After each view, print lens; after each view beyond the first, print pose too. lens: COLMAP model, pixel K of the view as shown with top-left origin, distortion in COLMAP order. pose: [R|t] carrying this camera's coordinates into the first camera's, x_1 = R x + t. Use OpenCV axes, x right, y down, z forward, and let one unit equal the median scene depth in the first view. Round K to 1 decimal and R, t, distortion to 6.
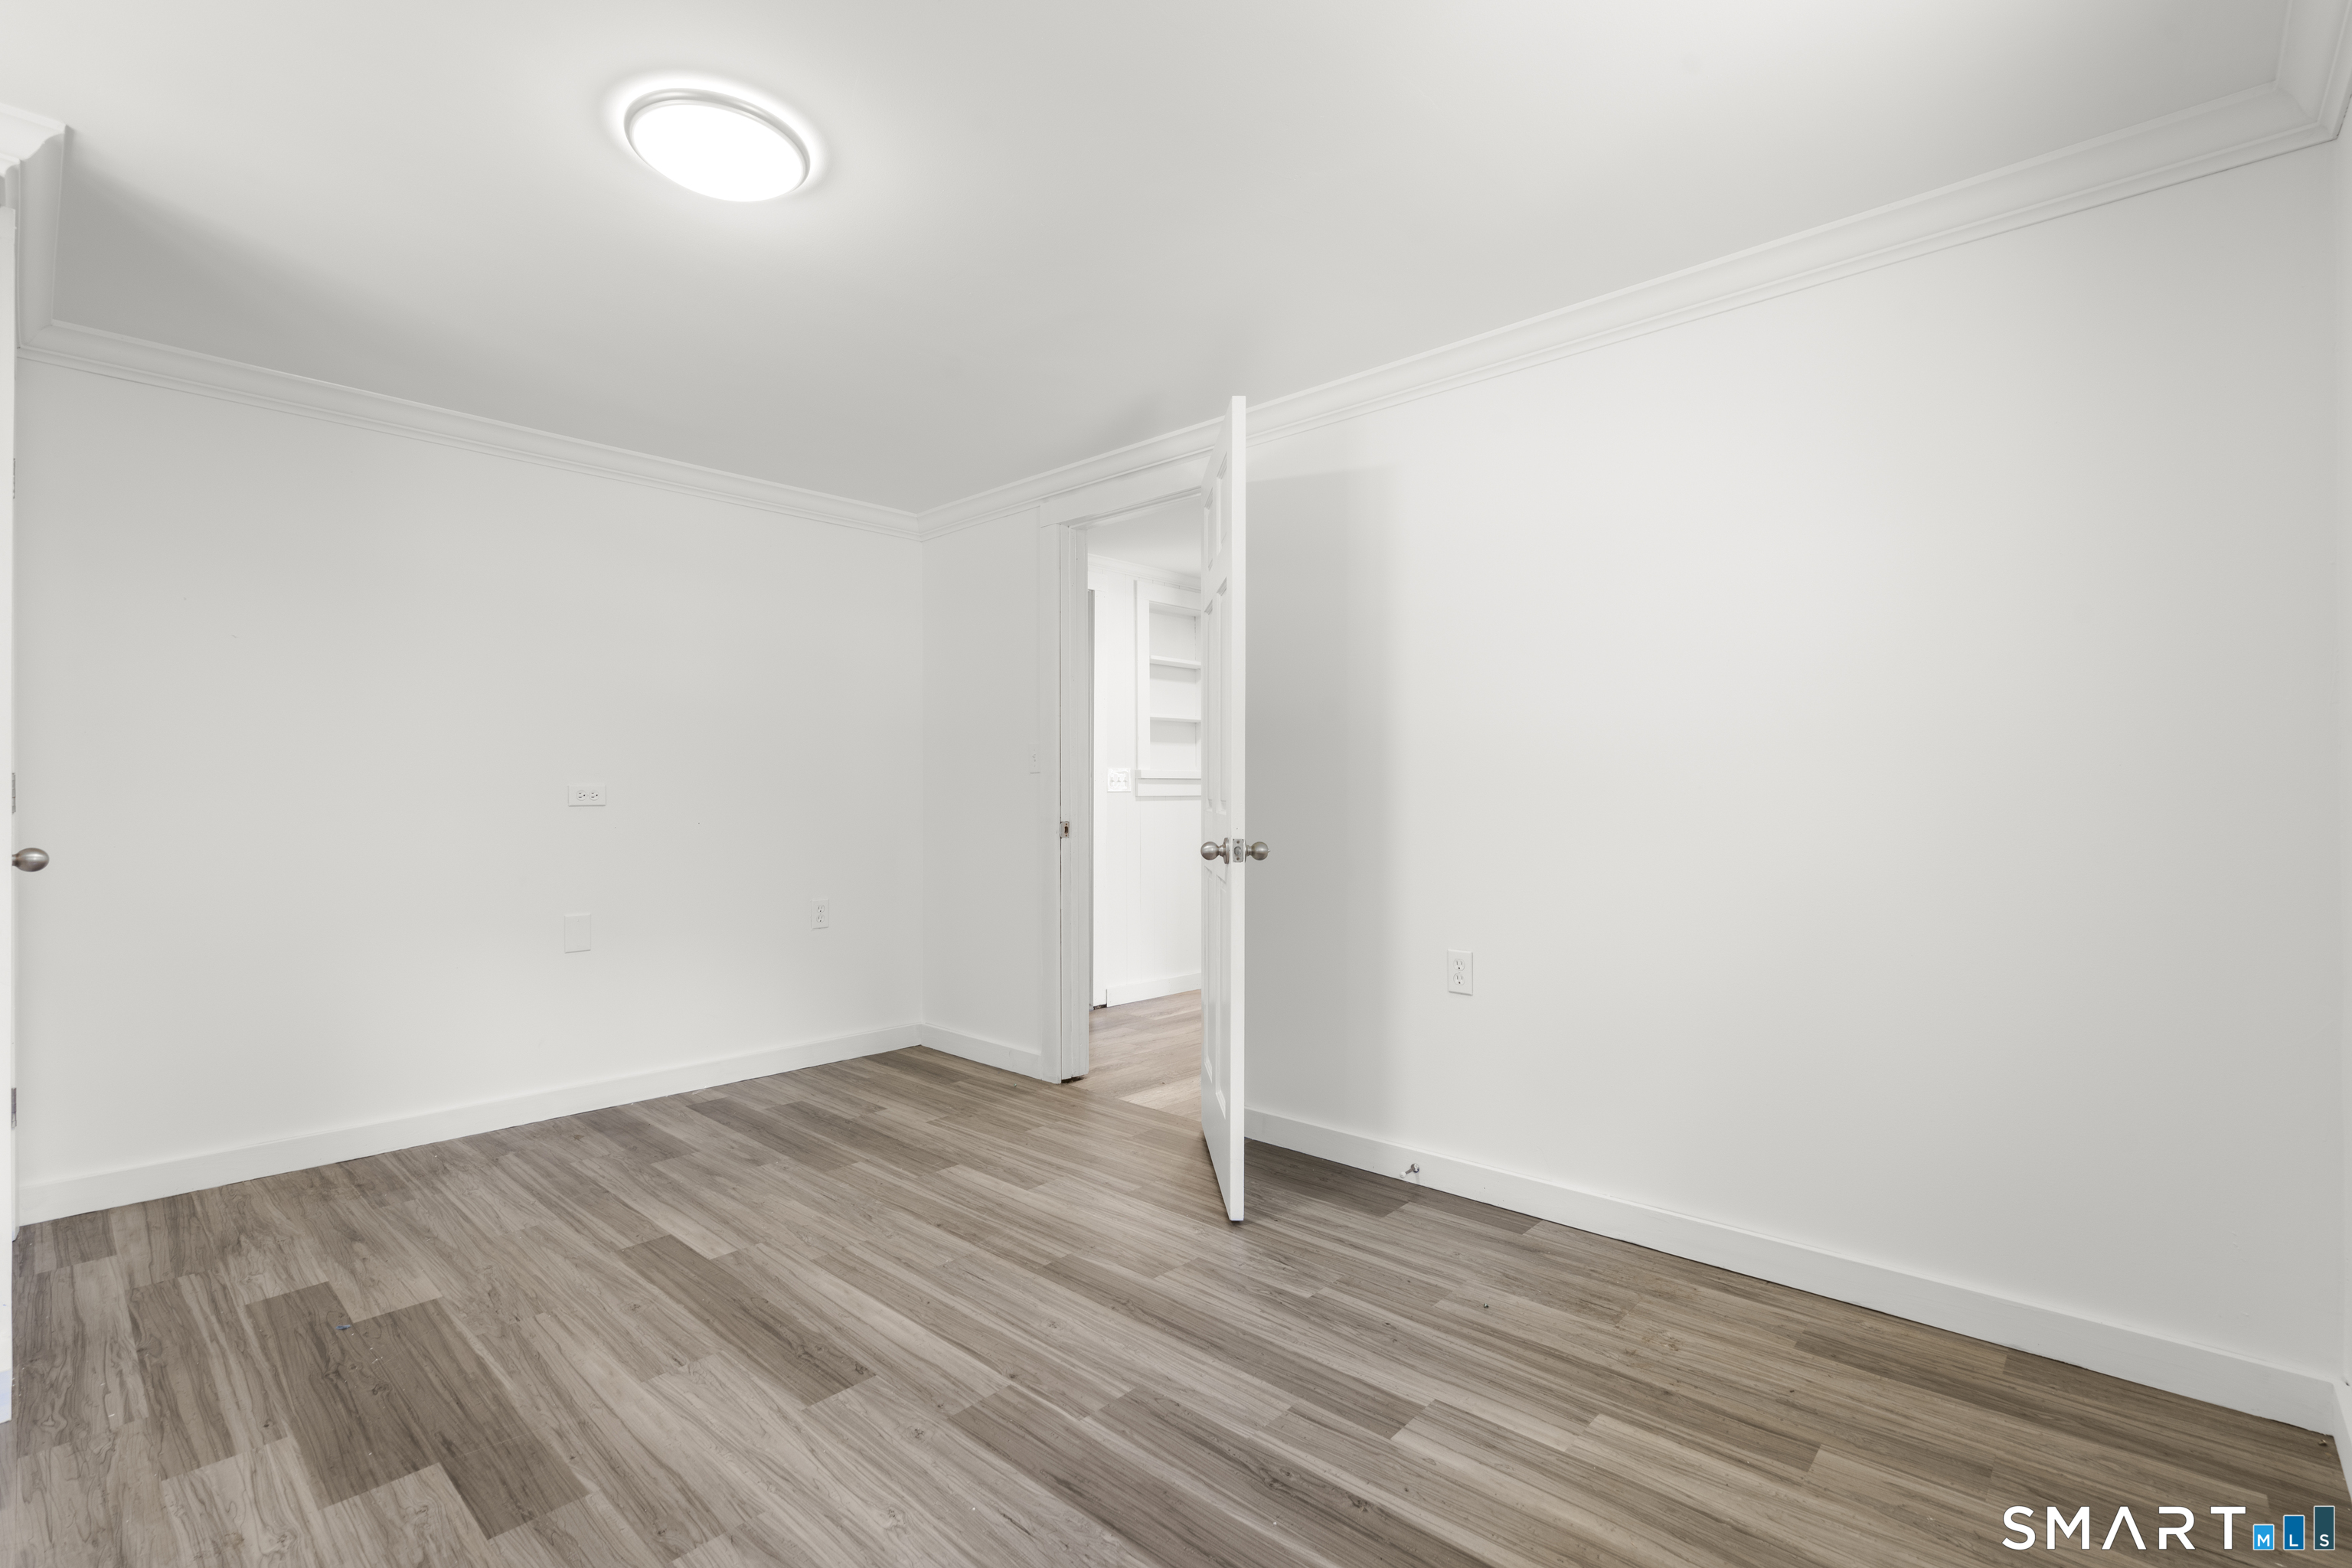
lens RADIAL K [[1057.3, 0, 1177.7], [0, 1057.3, 789.8], [0, 0, 1]] dist [-0.004756, 0.001498]
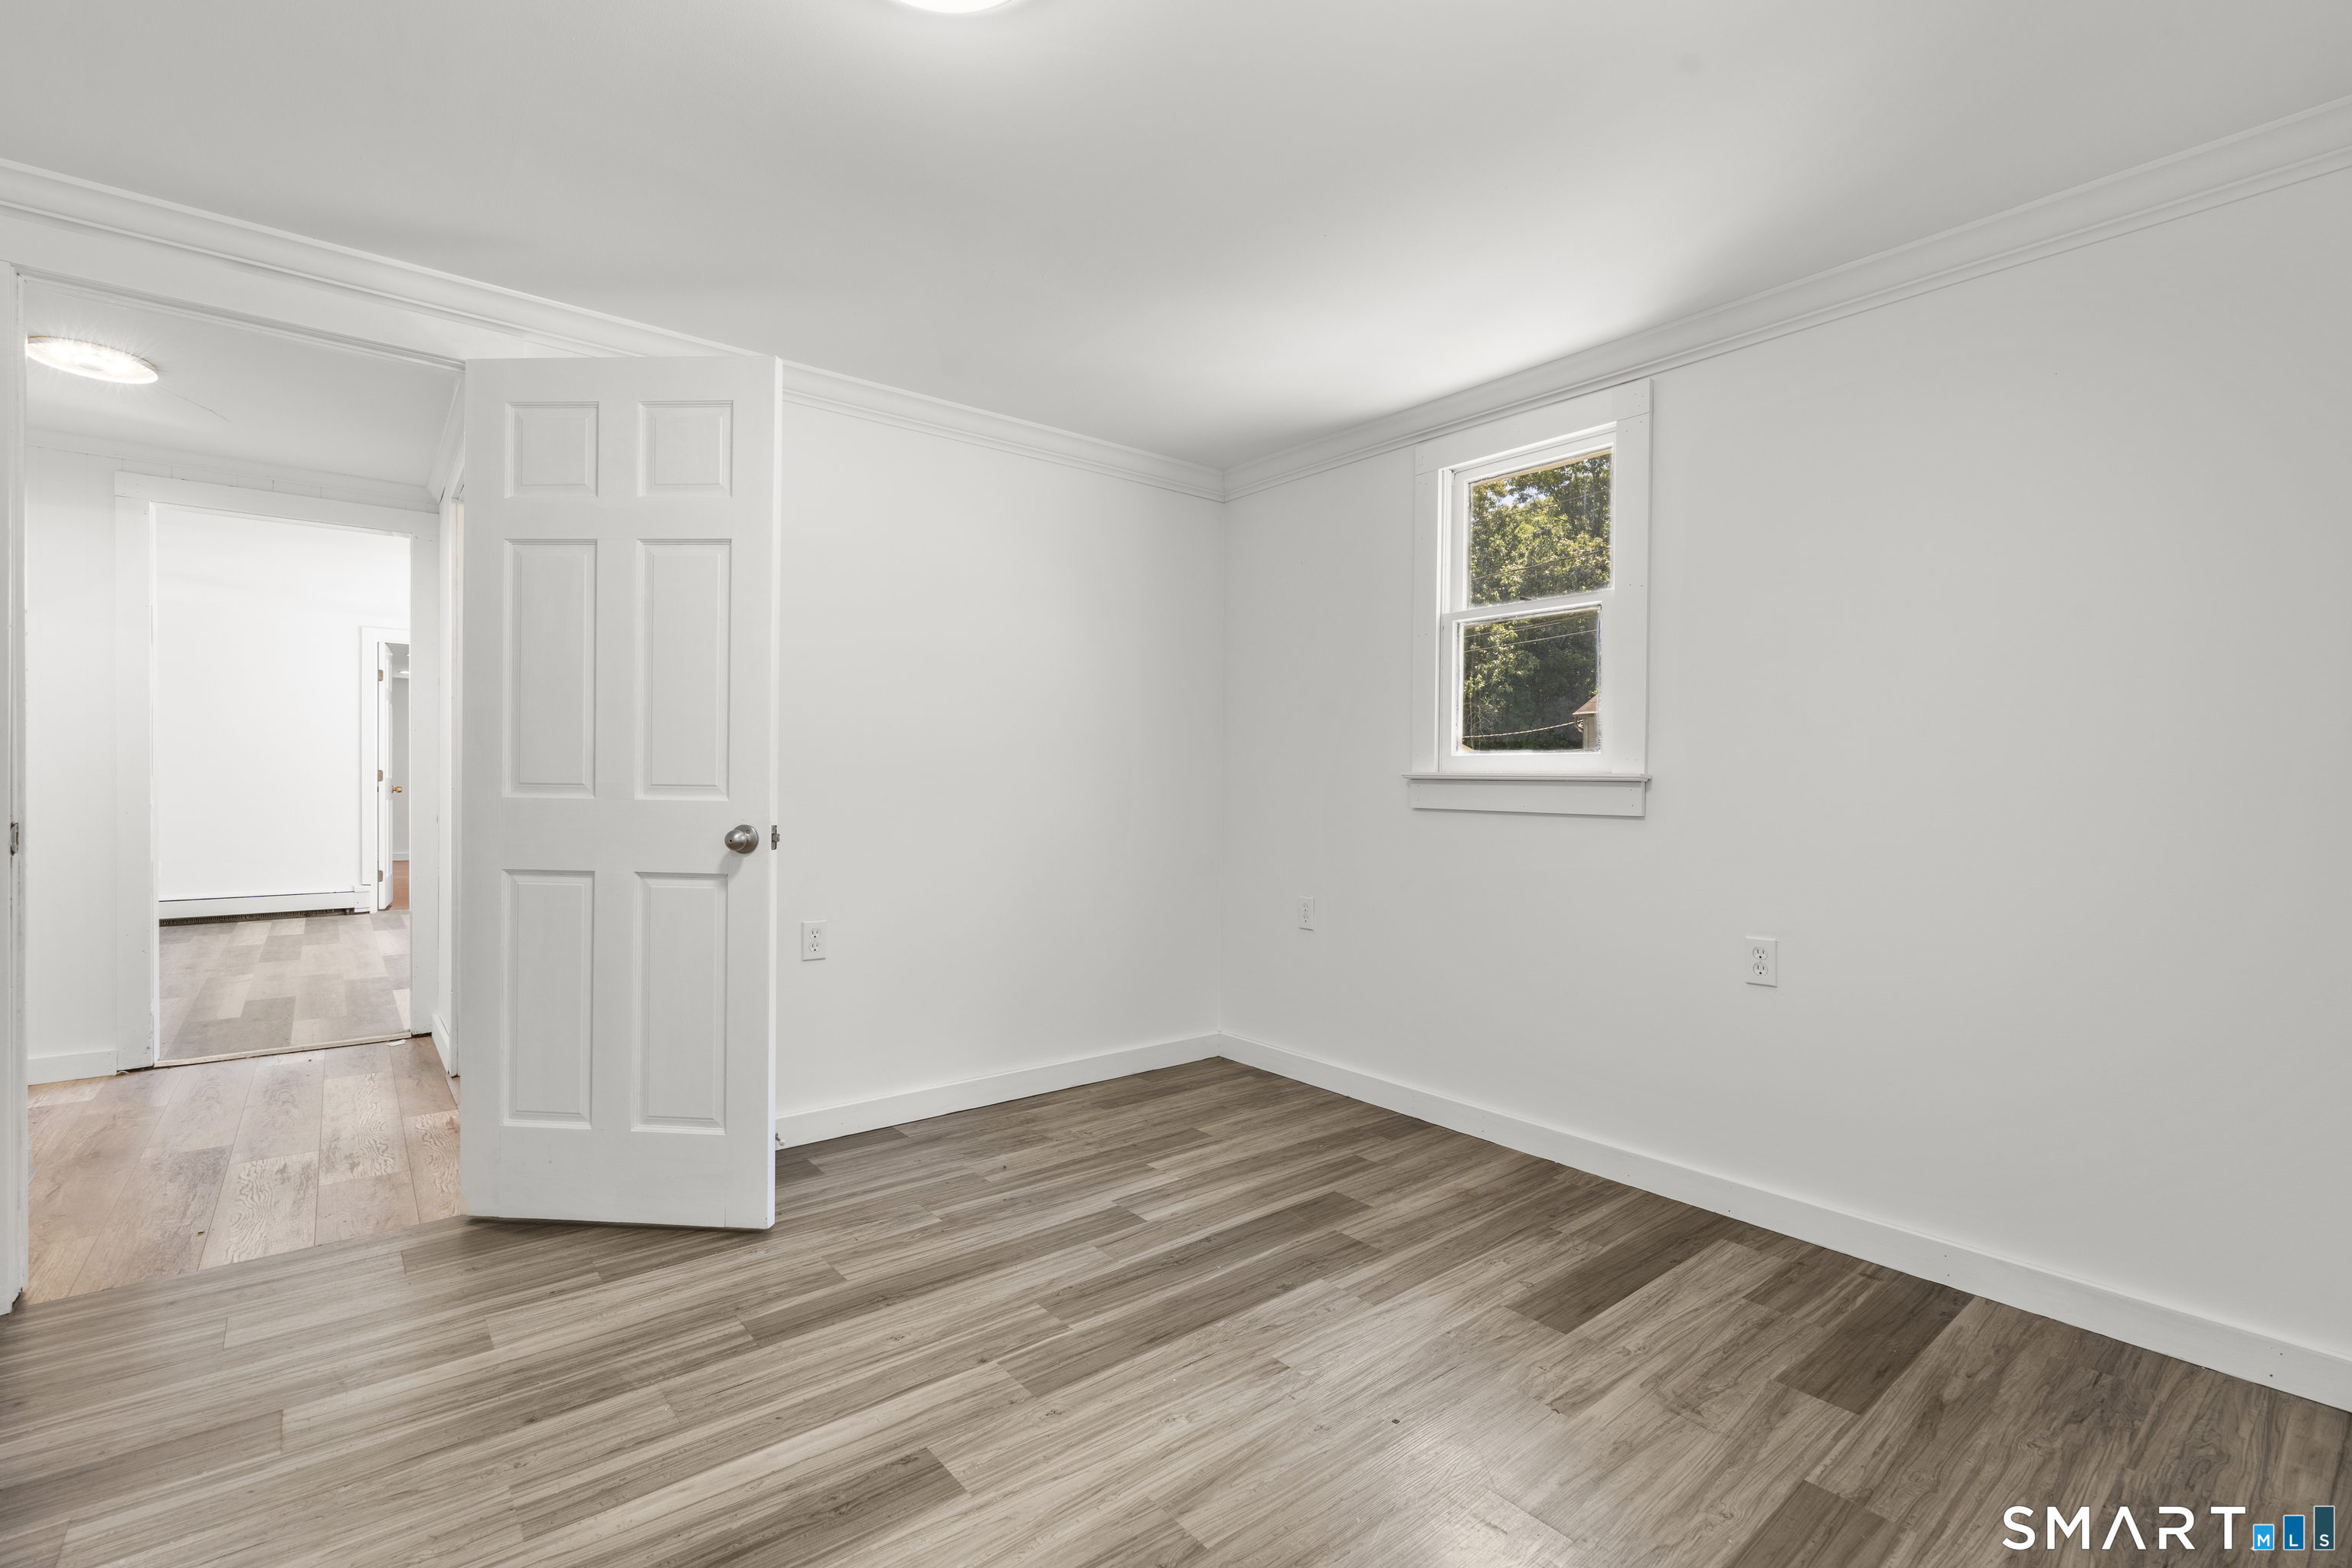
lens RADIAL K [[1057.3, 0, 1177.7], [0, 1057.3, 789.8], [0, 0, 1]] dist [-0.004756, 0.001498]
pose [[0.141903, -0.005159, 0.989867, -1.035338], [-0.011418, 0.999911, 0.006848, 0.003150], [-0.989815, -0.012274, 0.141832, 0.628938]]
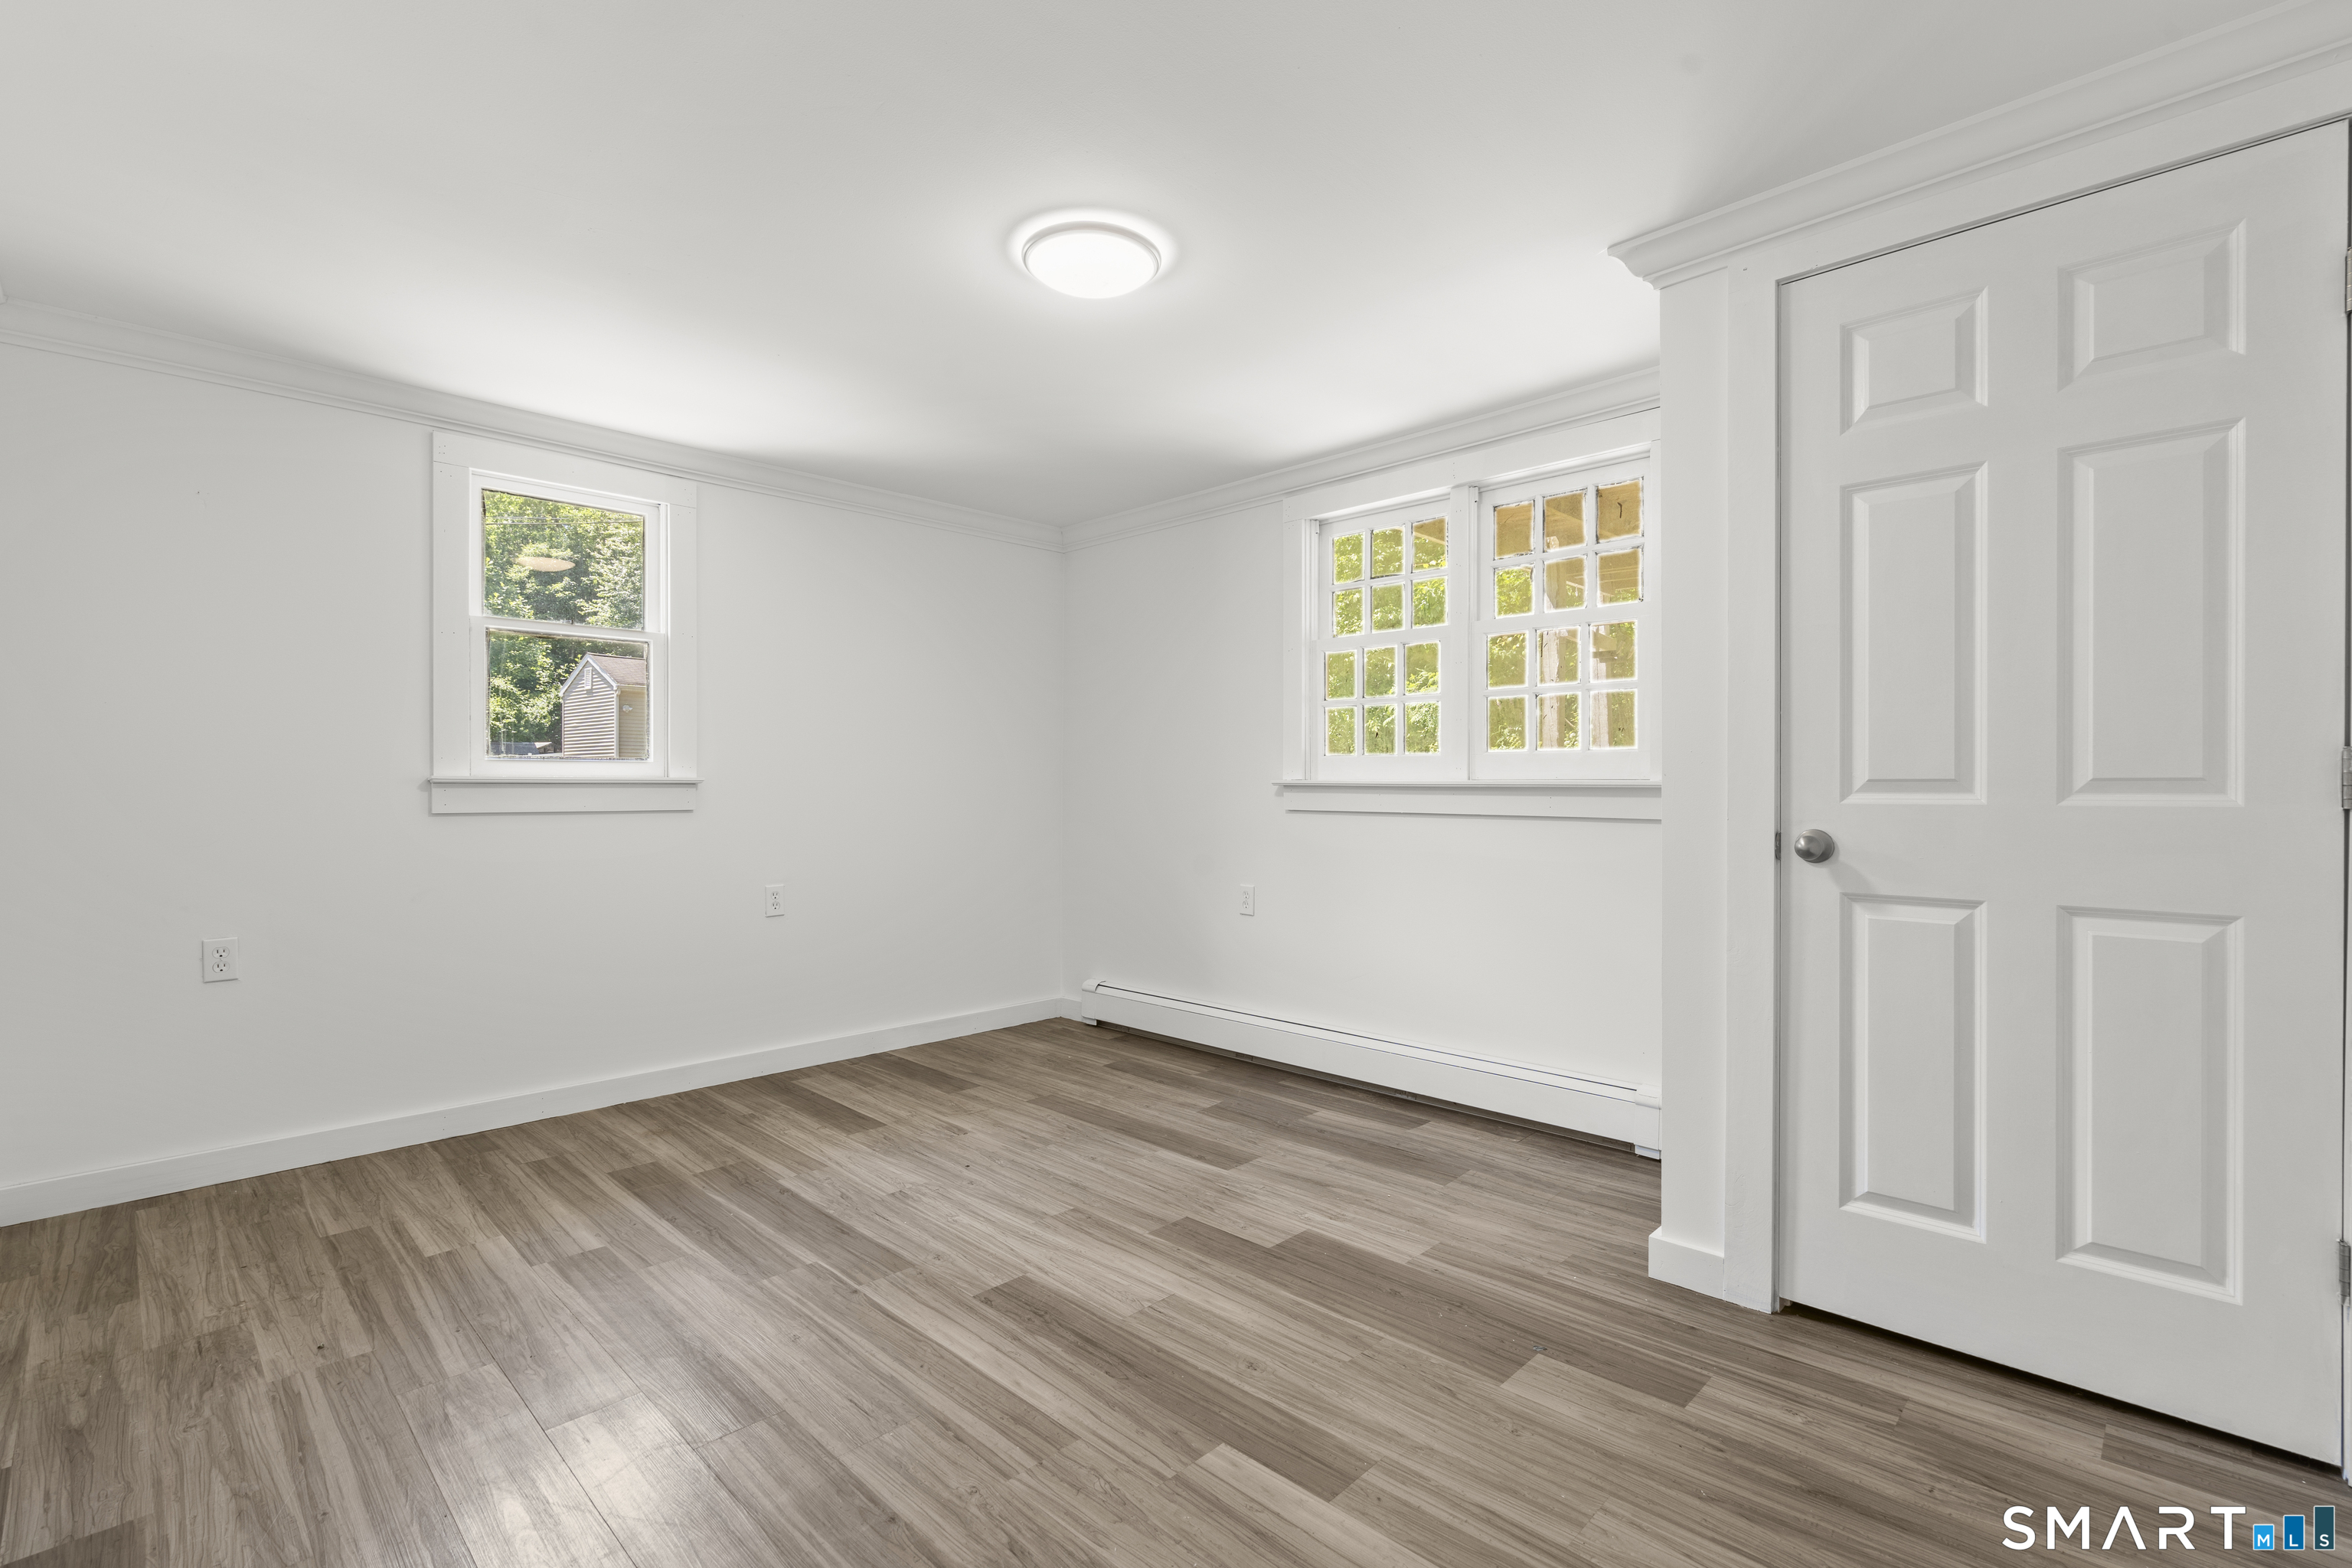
lens RADIAL K [[1057.3, 0, 1177.7], [0, 1057.3, 789.8], [0, 0, 1]] dist [-0.004756, 0.001498]
pose [[-0.999400, 0.005079, 0.034270, -0.508617], [0.005148, 0.999985, 0.001949, 0.006805], [-0.034260, 0.002124, -0.999411, 1.975456]]
